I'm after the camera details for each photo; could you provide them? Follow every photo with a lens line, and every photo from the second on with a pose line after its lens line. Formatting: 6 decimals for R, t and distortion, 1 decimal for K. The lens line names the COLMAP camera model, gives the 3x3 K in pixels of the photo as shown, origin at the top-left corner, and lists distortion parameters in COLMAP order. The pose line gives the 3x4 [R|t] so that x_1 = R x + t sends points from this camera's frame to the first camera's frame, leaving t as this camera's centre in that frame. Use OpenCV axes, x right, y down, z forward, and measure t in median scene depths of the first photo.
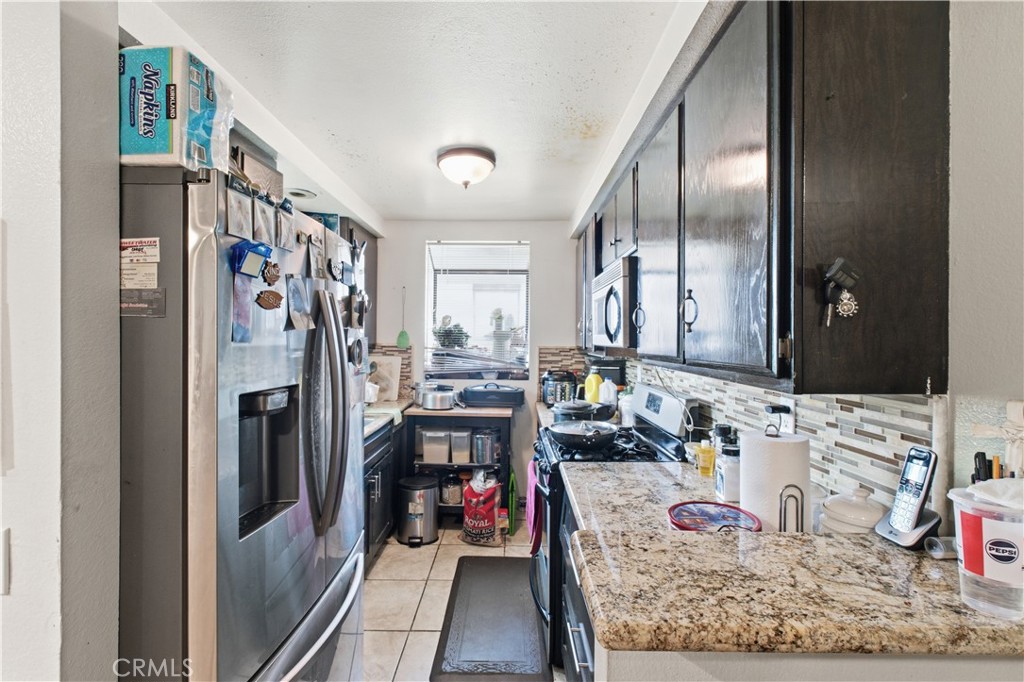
lens RADIAL K [[452.5, 0, 511.5], [0, 452.5, 331.6], [0, 0, 1]] dist [-0.002506, -0.000283]
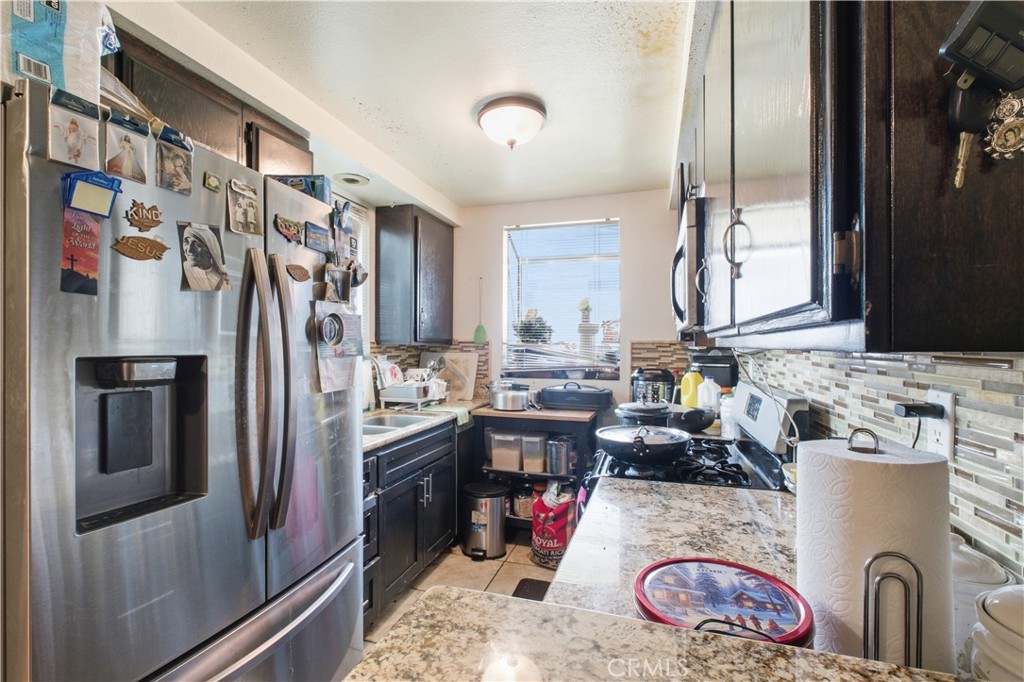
lens RADIAL K [[467.4, 0, 503.4], [0, 467.4, 340.5], [0, 0, 1]] dist [-0.003489, 0.000142]
pose [[0.954540, -0.008307, -0.297968, 0.110376], [0.009852, 0.999945, 0.003683, 0.031969], [0.297921, -0.006451, 0.954569, 0.119978]]
